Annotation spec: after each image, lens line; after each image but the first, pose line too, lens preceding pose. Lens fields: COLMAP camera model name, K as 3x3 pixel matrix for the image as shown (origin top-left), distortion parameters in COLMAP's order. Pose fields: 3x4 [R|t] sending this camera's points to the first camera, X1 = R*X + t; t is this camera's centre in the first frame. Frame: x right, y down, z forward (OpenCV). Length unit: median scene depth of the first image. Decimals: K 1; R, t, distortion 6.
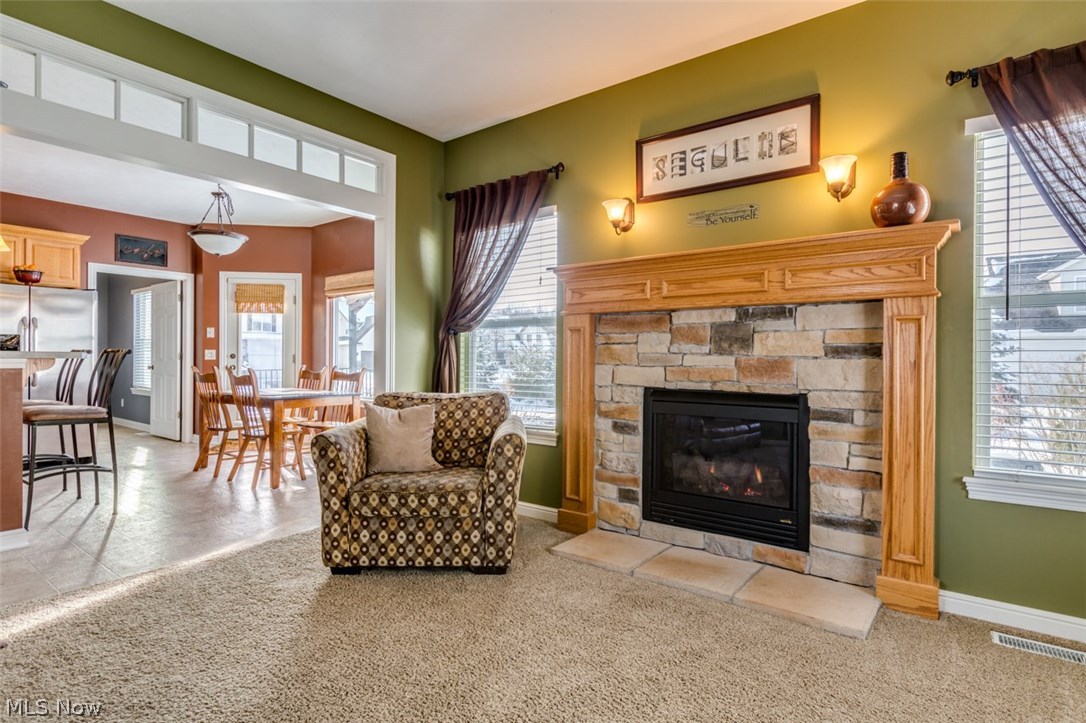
lens RADIAL K [[569.3, 0, 539.3], [0, 569.3, 357.4], [0, 0, 1]] dist [-0.003484, -0.001703]
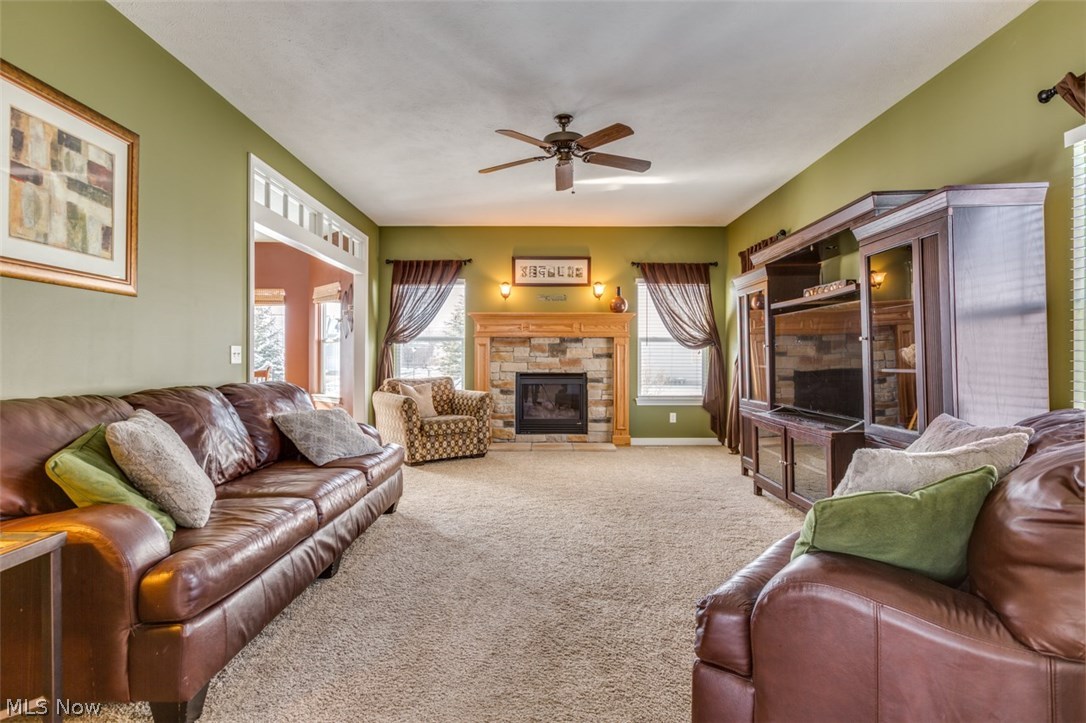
lens RADIAL K [[560.4, 0, 545.0], [0, 560.4, 359.6], [0, 0, 1]] dist [0.000115, -0.000395]
pose [[0.773462, -0.000959, 0.633842, -1.167662], [0.001932, 0.999998, -0.000844, 0.007053], [-0.633839, 0.001878, 0.773462, -0.765214]]
